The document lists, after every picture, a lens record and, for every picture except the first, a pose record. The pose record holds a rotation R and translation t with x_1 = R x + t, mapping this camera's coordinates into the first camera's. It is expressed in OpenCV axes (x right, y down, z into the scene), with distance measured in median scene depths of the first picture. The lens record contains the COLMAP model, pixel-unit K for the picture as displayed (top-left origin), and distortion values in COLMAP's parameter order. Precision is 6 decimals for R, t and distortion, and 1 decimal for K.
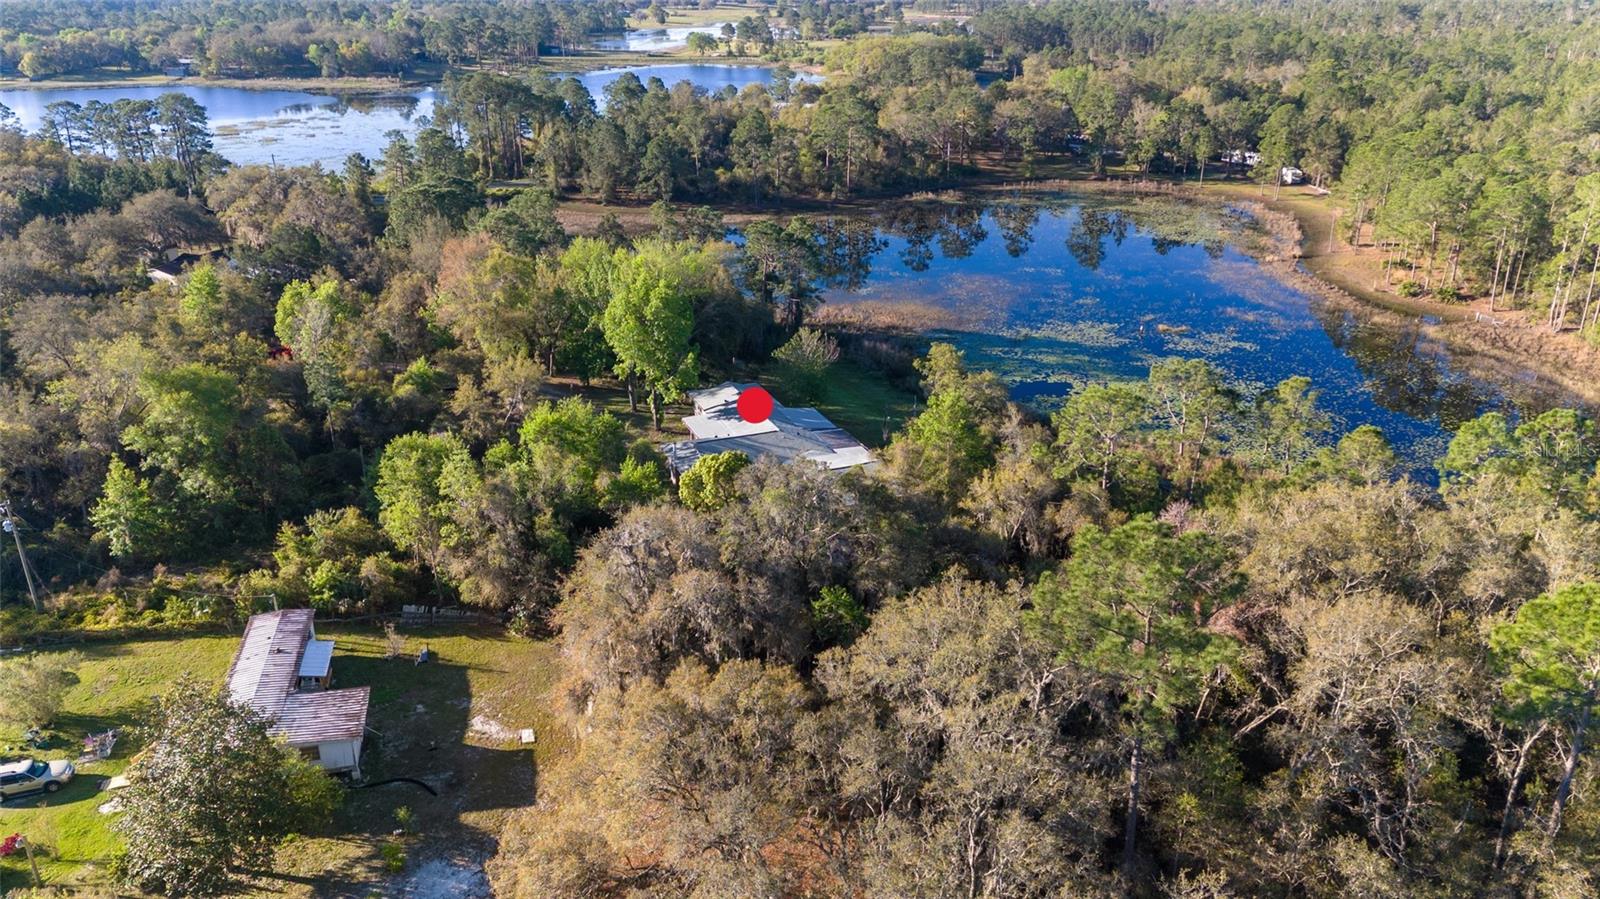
lens RADIAL K [[1142.7, 0, 800.0], [0, 1142.7, 449.5], [0, 0, 1]] dist [0.087108, -0.068774]
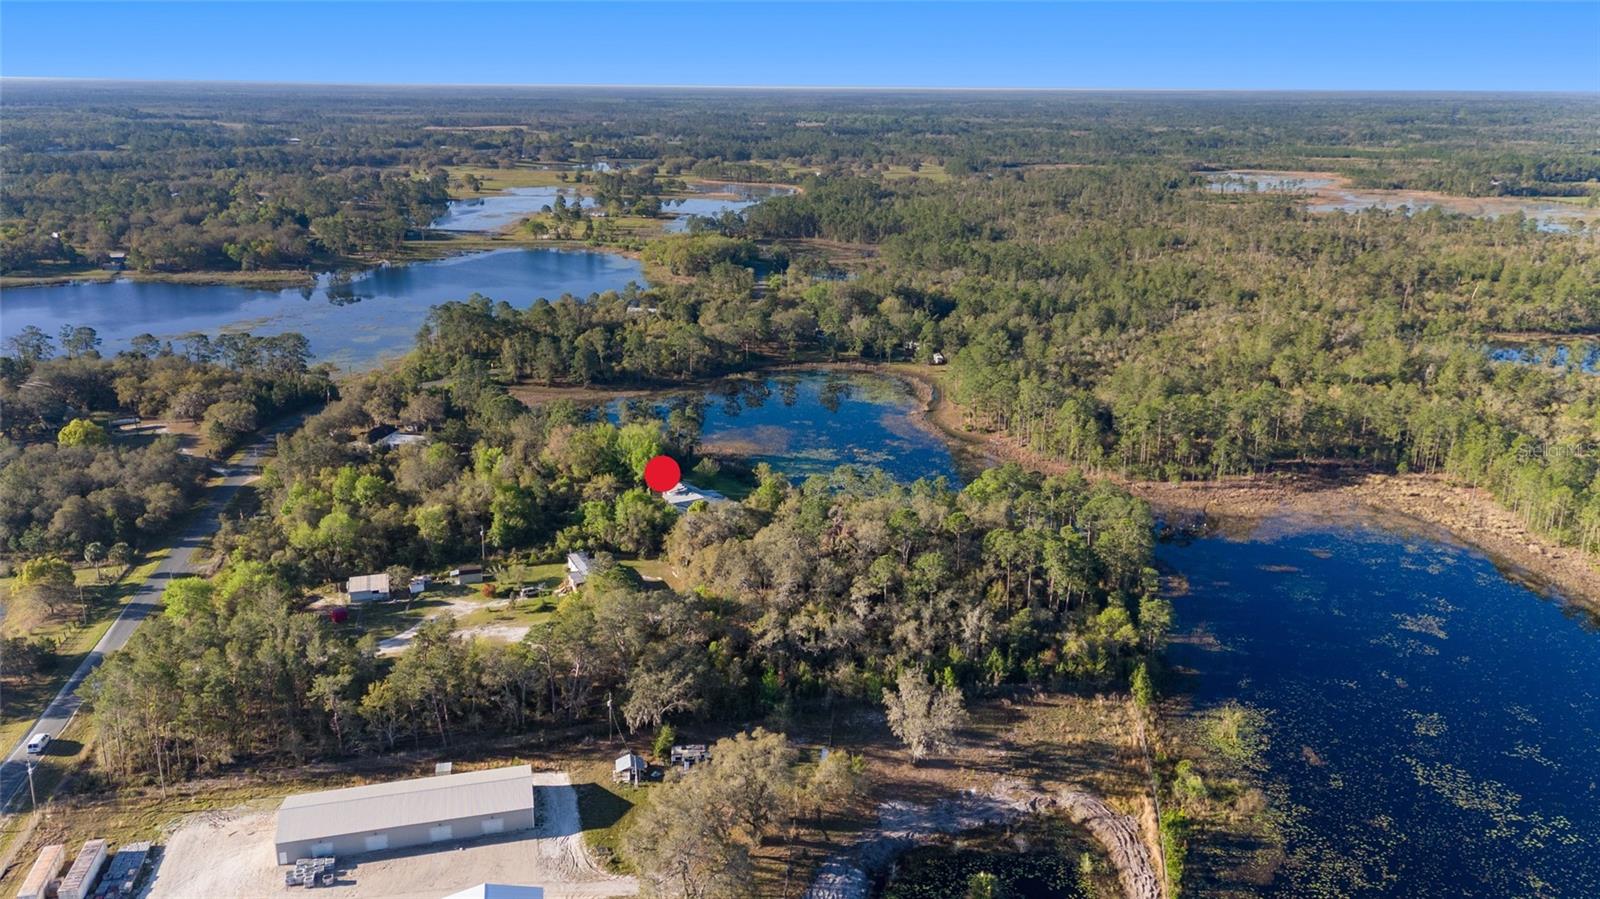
lens RADIAL K [[1142.7, 0, 800.0], [0, 1142.7, 449.5], [0, 0, 1]] dist [0.087108, -0.068774]
pose [[0.981588, -0.039040, 0.186980, -0.129281], [0.057137, 0.994082, -0.092392, 0.057572], [-0.182267, 0.101374, 0.978009, -0.729804]]
